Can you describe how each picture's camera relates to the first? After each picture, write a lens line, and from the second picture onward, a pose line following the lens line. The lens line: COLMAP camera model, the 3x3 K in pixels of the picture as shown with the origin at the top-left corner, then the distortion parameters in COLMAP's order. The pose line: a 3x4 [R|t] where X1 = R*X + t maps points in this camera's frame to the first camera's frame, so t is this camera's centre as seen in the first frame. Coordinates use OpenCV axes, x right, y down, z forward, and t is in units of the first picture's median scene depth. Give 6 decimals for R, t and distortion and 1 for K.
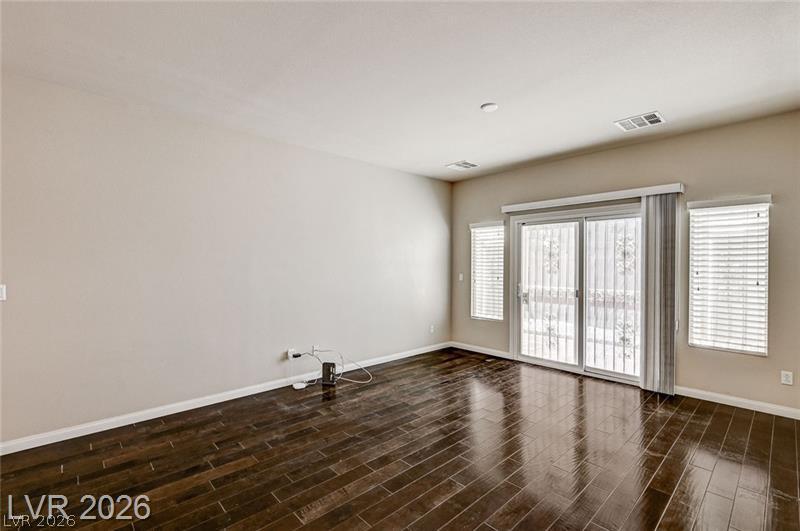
lens RADIAL K [[358.1, 0, 402.6], [0, 358.1, 262.8], [0, 0, 1]] dist [-0.000792, 0.000715]
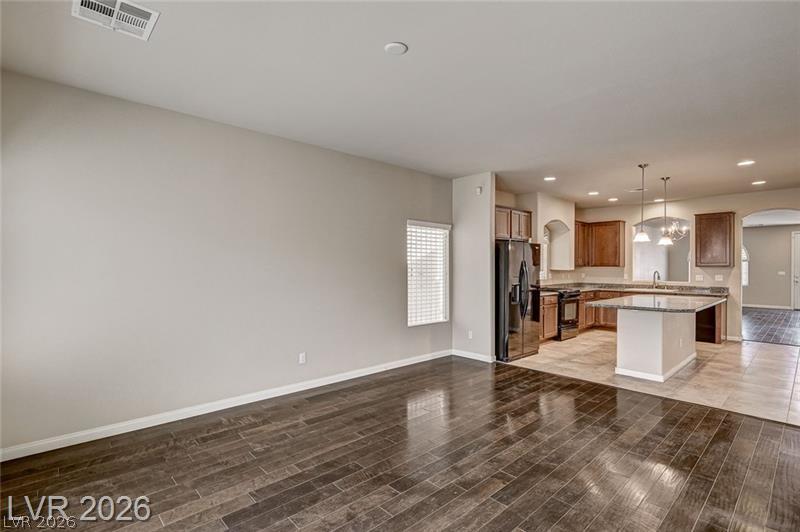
lens RADIAL K [[384.6, 0, 400.0], [0, 384.6, 266.0], [0, 0, 1]] dist [-0.001869, -0.000385]
pose [[-0.999988, -0.002533, -0.004266, 0.163672], [-0.002523, 0.999994, -0.002460, 0.004389], [0.004272, -0.002449, -0.999988, 1.227981]]
